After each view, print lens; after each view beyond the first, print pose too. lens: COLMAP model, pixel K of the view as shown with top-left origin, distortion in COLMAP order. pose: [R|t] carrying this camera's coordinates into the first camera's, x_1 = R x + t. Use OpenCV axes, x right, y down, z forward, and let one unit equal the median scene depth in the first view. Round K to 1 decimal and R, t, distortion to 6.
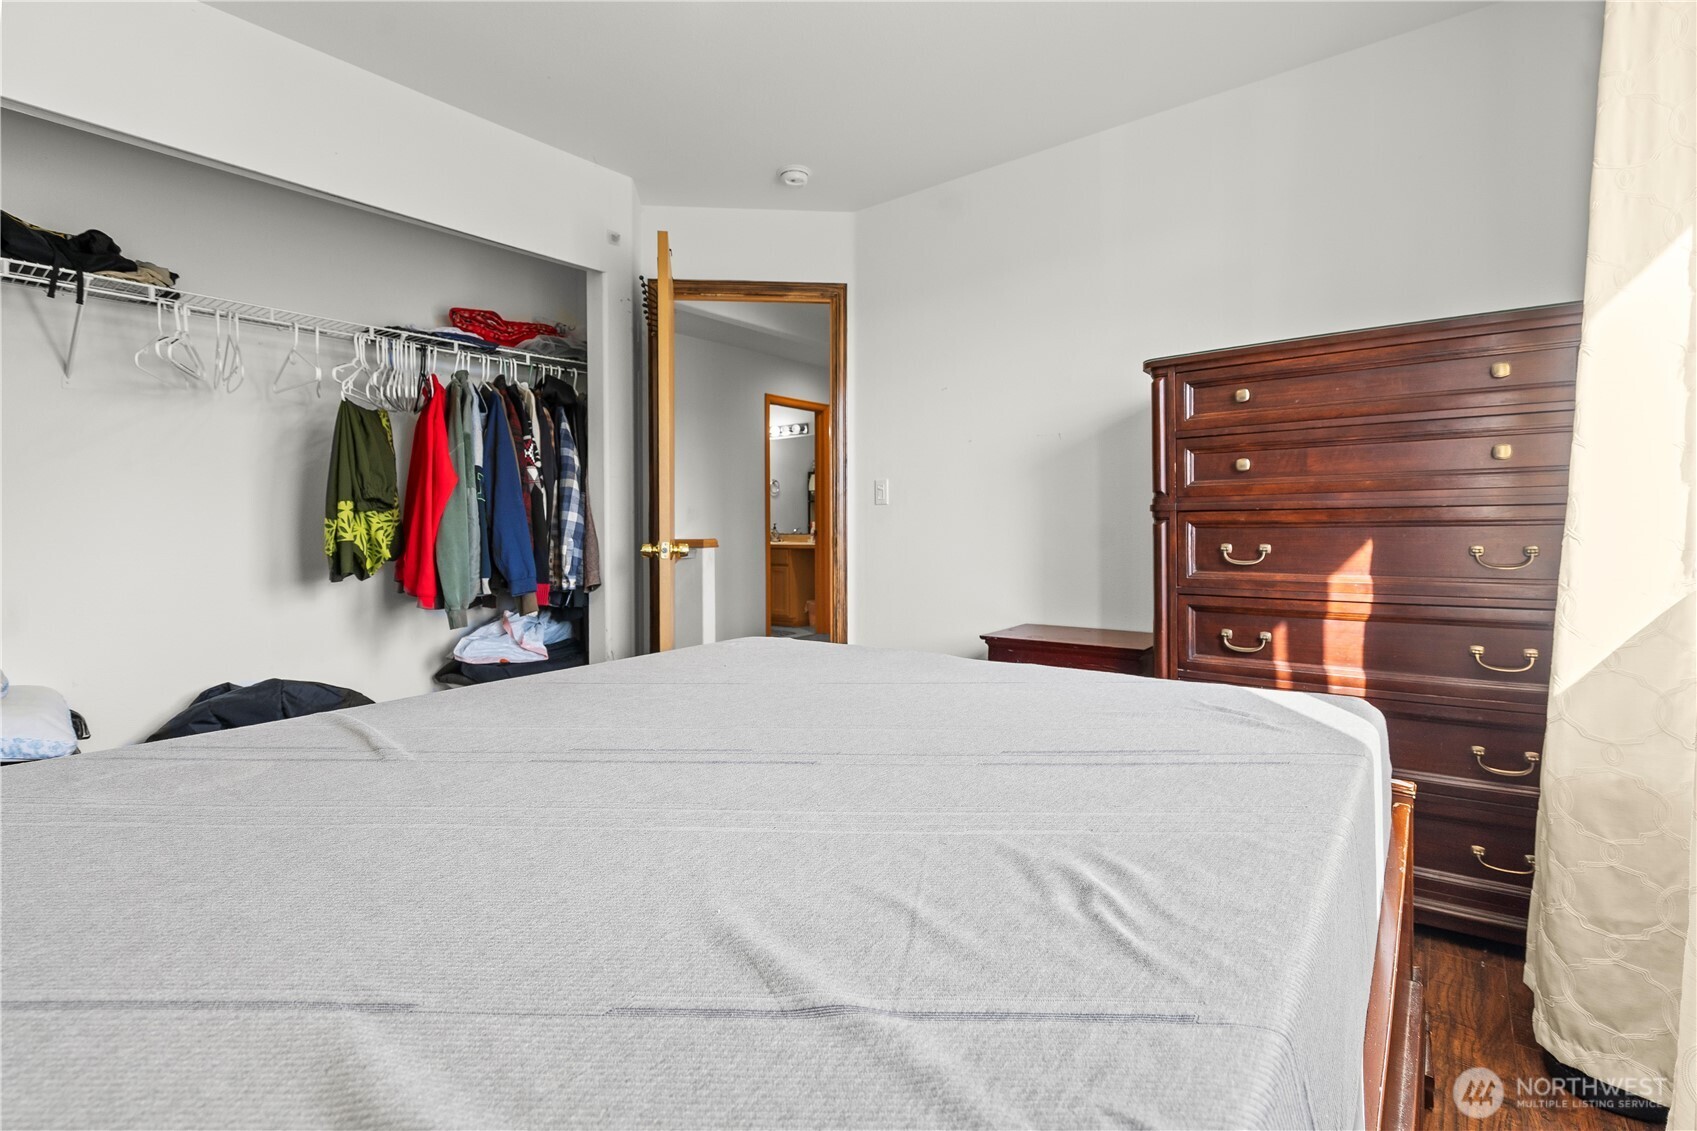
lens RADIAL K [[785.1, 0, 847.8], [0, 785.1, 523.7], [0, 0, 1]] dist [-0.000036, -0.000005]
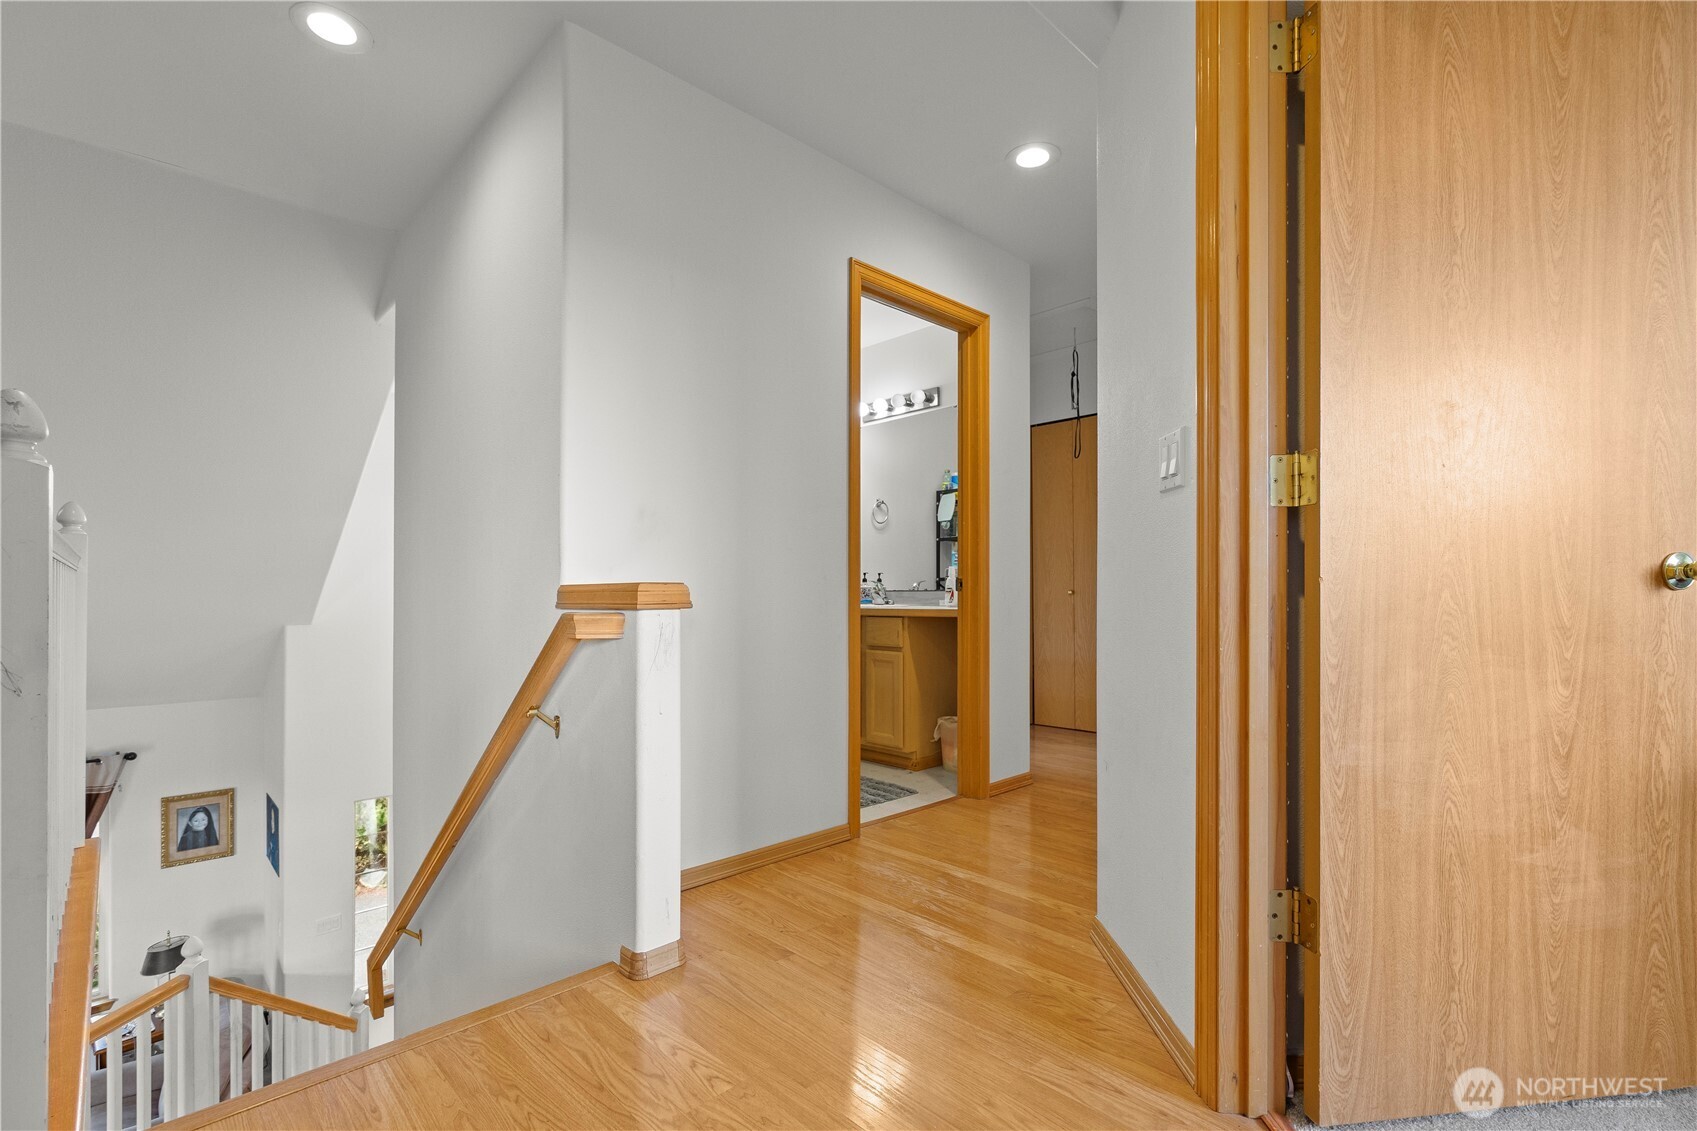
lens RADIAL K [[760.0, 0, 847.2], [0, 760.0, 594.9], [0, 0, 1]] dist [-0.000025, -0.000005]
pose [[0.987734, 0.006170, -0.156022, -0.034323], [-0.006075, 0.999981, 0.001086, 0.017326], [0.156026, -0.000125, 0.987753, 0.512609]]
